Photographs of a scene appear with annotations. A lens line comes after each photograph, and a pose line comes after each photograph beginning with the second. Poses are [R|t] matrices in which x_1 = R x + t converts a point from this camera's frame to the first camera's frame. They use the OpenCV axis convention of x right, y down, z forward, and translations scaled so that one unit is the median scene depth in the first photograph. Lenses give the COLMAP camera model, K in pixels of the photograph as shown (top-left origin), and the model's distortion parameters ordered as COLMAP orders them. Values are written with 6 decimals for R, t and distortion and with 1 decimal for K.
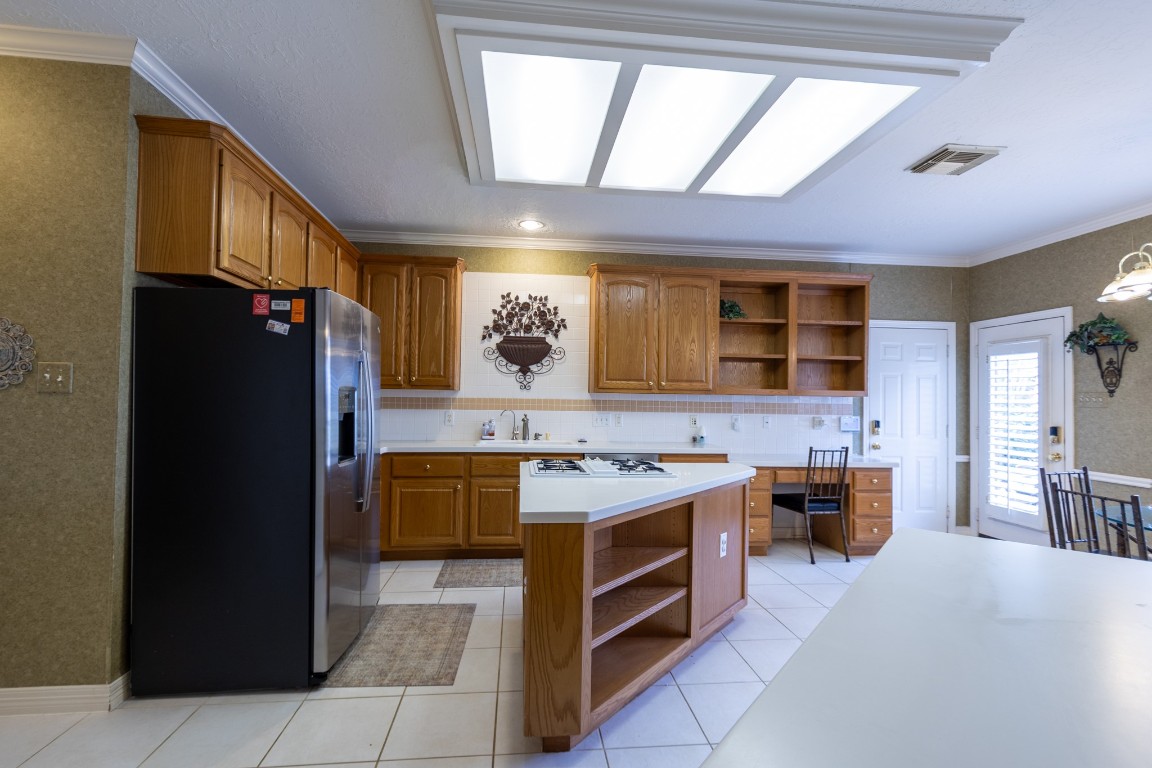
lens RADIAL K [[523.4, 0, 573.7], [0, 523.4, 391.0], [0, 0, 1]] dist [0.009737, 0.000189]
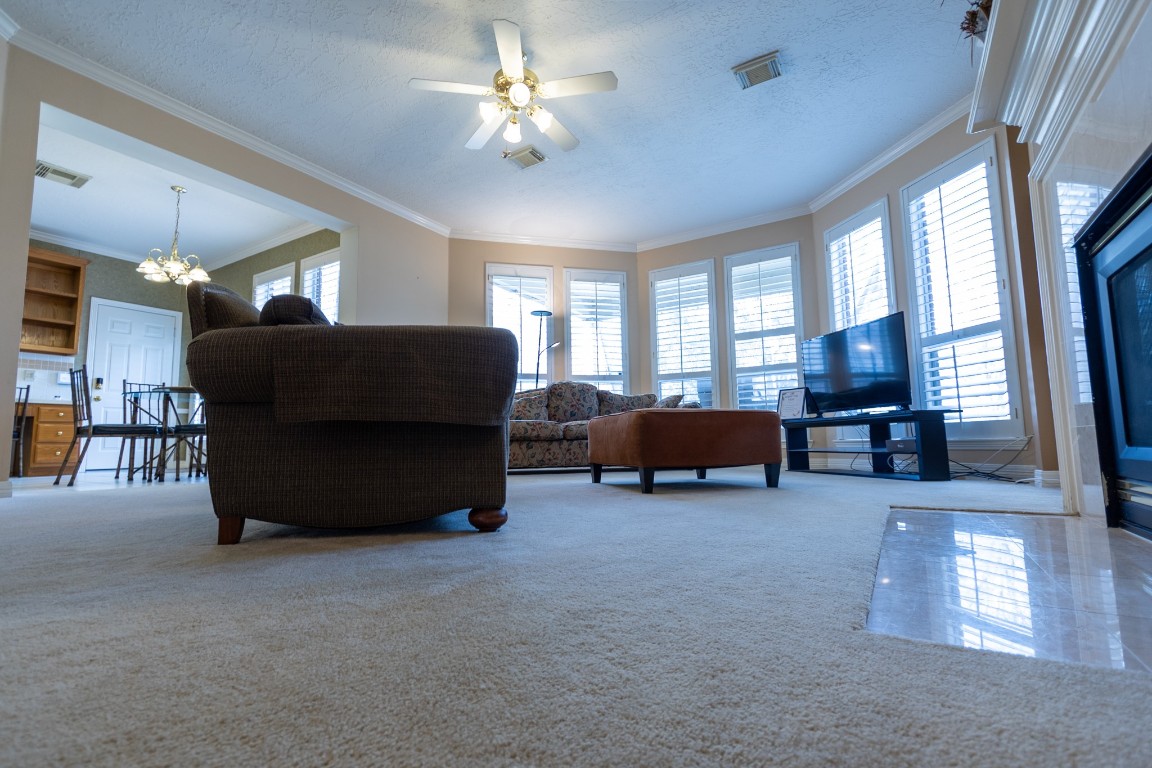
lens RADIAL K [[523.4, 0, 573.7], [0, 523.4, 391.0], [0, 0, 1]] dist [0.009737, 0.000189]
pose [[0.620196, 0.054652, 0.782541, 0.316646], [0.009453, 0.996977, -0.077120, 0.209817], [-0.784390, 0.055227, 0.617805, -0.714364]]
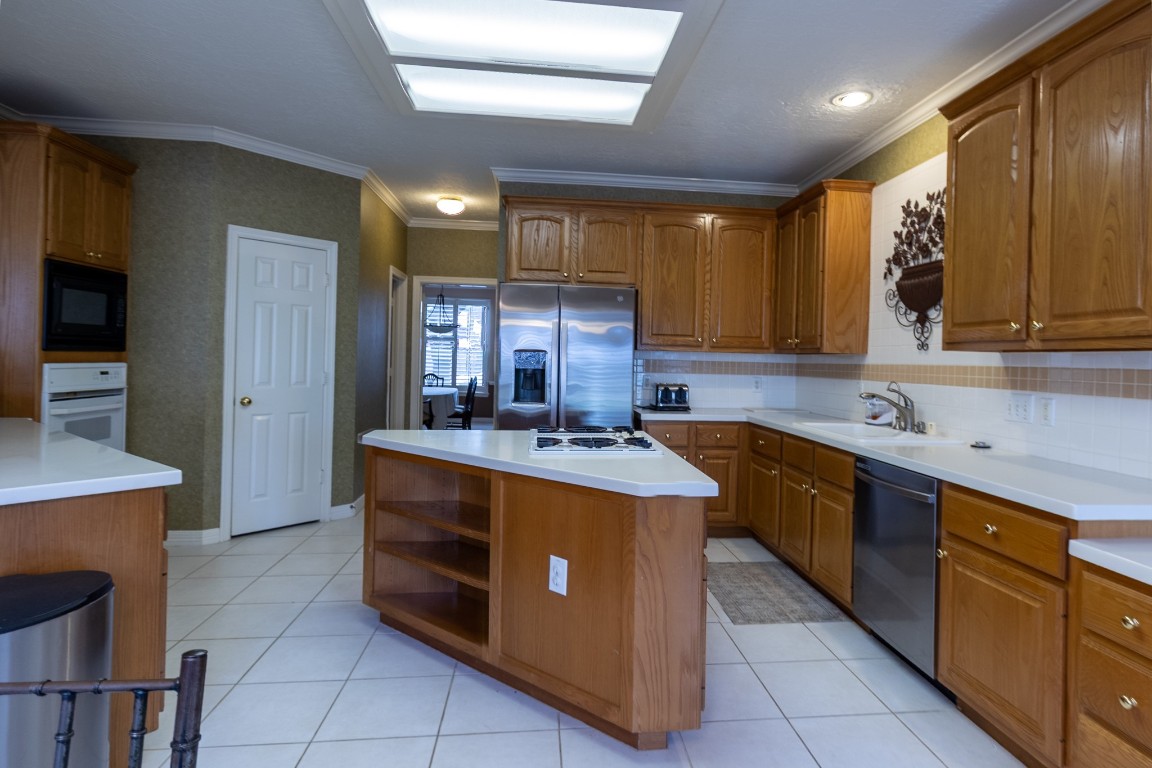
lens RADIAL K [[630.3, 0, 605.8], [0, 630.3, 359.0], [0, 0, 1]] dist [0.007661, 0.001402]
pose [[0.010051, -0.016962, -0.999806, 0.643117], [-0.006741, 0.999832, -0.017030, 0.022496], [0.999927, 0.006911, 0.009935, 0.623556]]
